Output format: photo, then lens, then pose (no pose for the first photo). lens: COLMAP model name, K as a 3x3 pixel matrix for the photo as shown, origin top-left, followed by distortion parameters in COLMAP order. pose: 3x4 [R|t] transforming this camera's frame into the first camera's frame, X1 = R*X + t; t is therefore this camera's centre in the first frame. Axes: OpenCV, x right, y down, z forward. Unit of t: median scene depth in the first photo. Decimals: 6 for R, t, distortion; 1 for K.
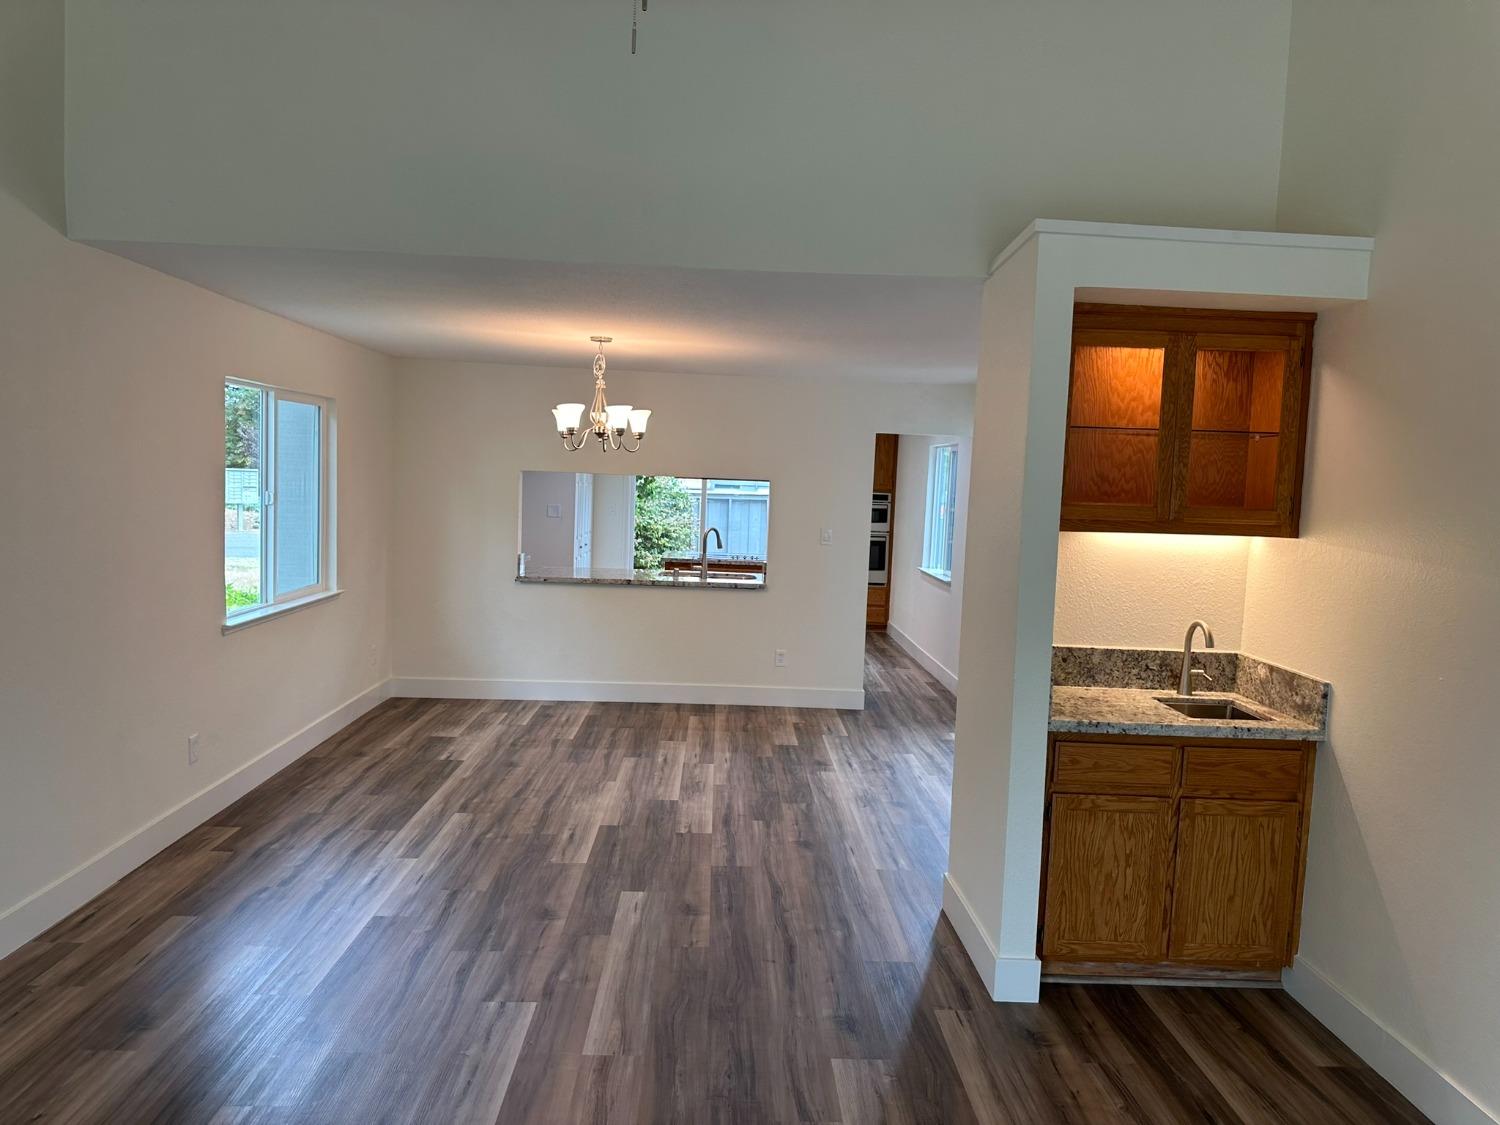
lens RADIAL K [[1051.7, 0, 750.0], [0, 1051.7, 562.5], [0, 0, 1]] dist [0.402030, -0.000531]
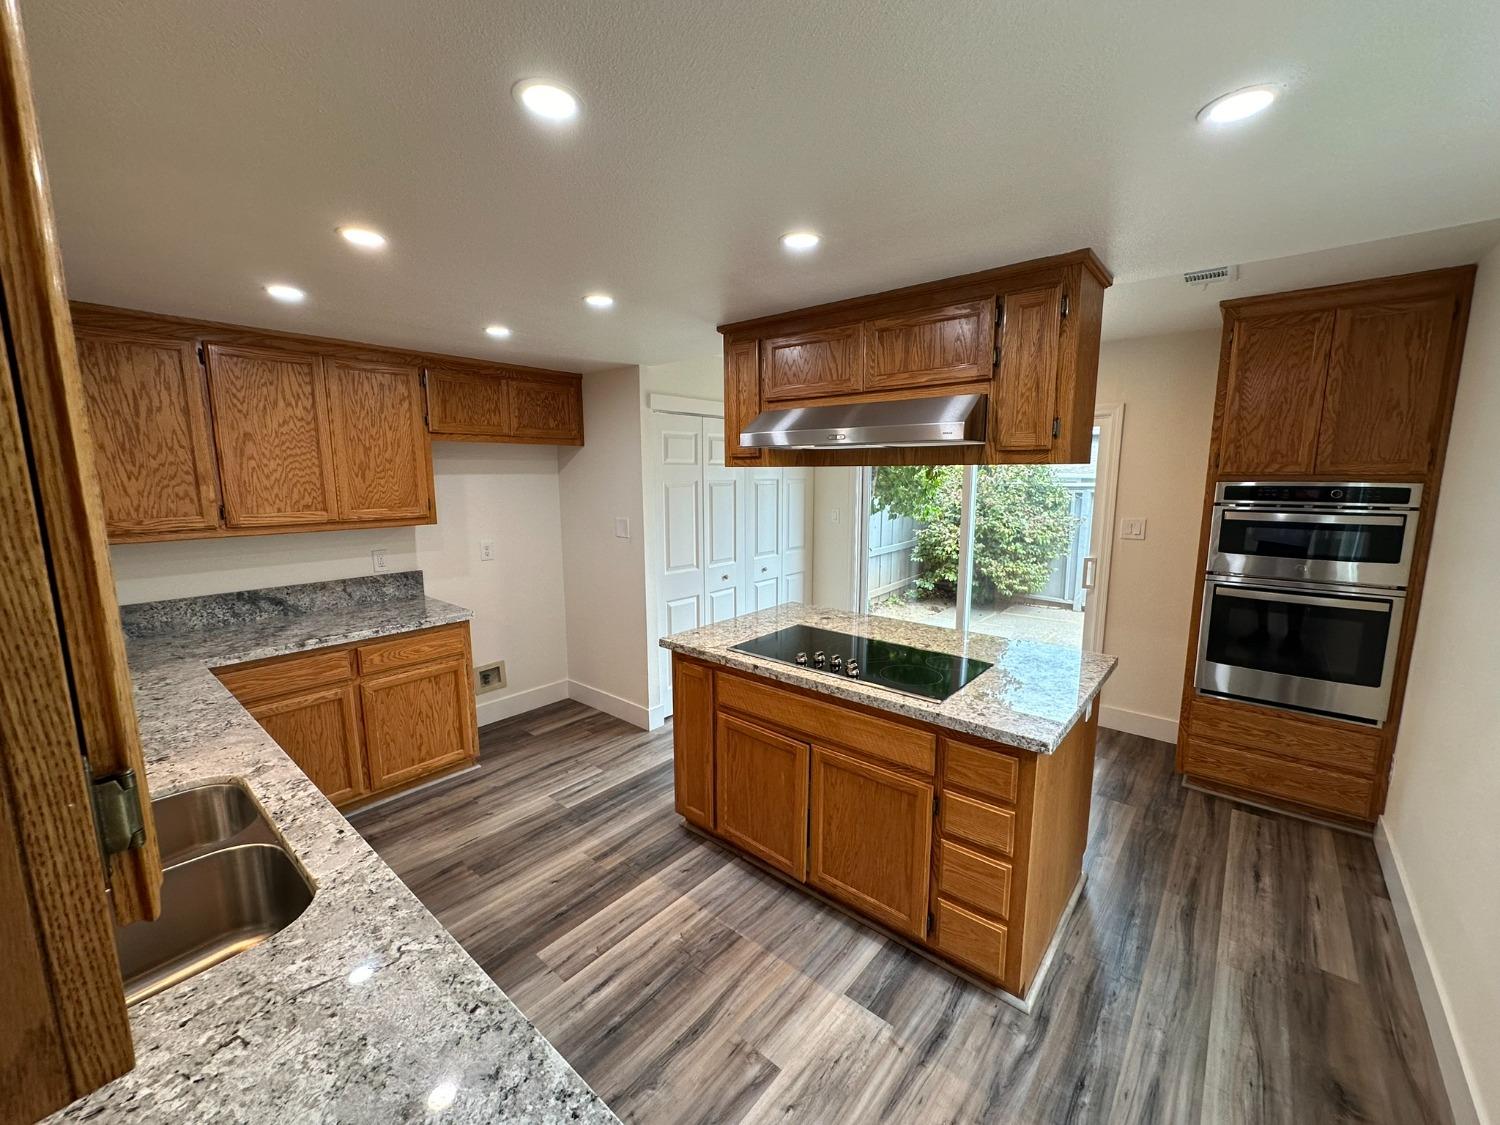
lens RADIAL K [[598.3, 0, 749.2], [0, 598.3, 562.3], [0, 0, 1]] dist [-0.001485, 0.000132]
pose [[0.742831, 0.060569, -0.666733, 0.076672], [-0.020800, 0.997506, 0.067443, -0.036338], [0.669156, -0.036231, 0.742238, 0.533916]]
